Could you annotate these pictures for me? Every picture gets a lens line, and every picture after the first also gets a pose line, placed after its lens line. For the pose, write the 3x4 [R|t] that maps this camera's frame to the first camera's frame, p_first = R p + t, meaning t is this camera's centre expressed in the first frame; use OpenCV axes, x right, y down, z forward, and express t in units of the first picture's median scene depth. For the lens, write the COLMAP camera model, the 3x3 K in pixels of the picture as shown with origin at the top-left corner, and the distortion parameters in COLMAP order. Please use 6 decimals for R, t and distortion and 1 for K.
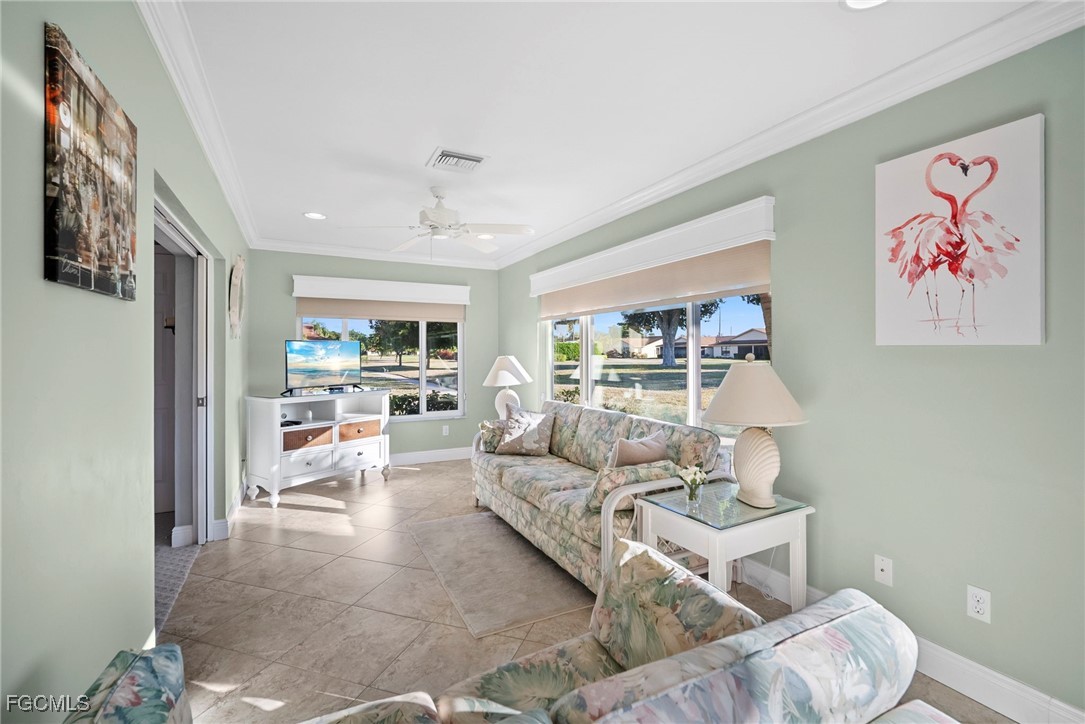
lens RADIAL K [[477.6, 0, 542.2], [0, 477.6, 354.7], [0, 0, 1]] dist [-0.007570, -0.000132]
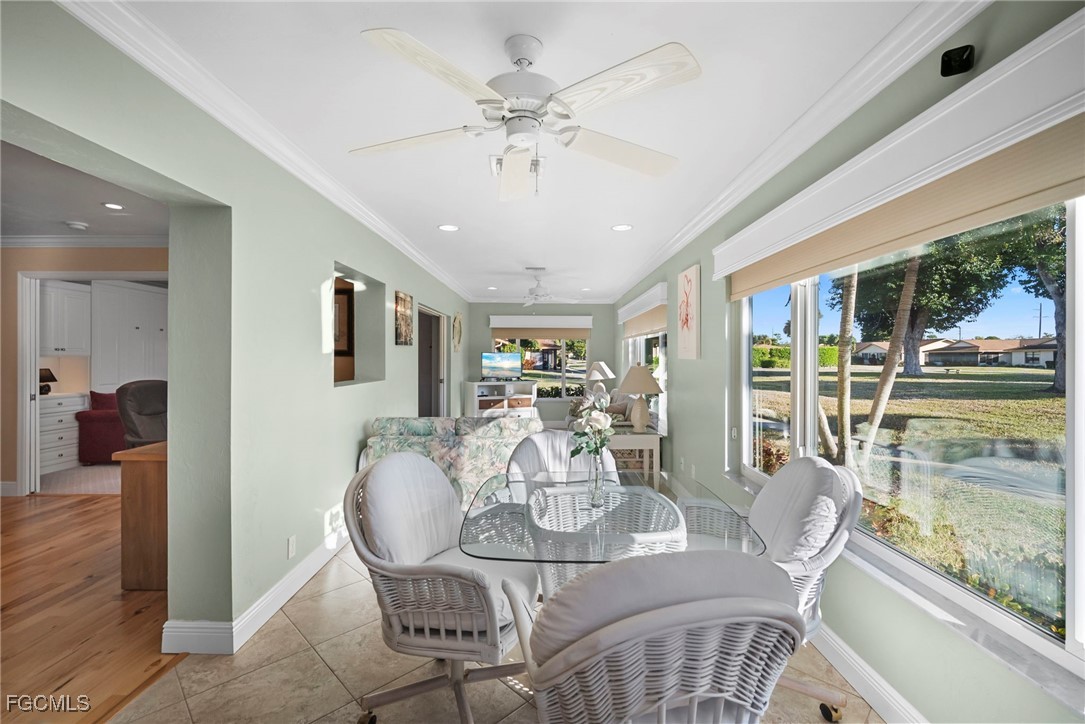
lens RADIAL K [[477.6, 0, 542.2], [0, 477.6, 354.7], [0, 0, 1]] dist [-0.007570, -0.000132]
pose [[0.885113, 0.003138, -0.465365, 0.528450], [-0.007569, 0.999942, -0.007652, -0.007793], [0.465314, 0.010296, 0.885086, -0.543322]]
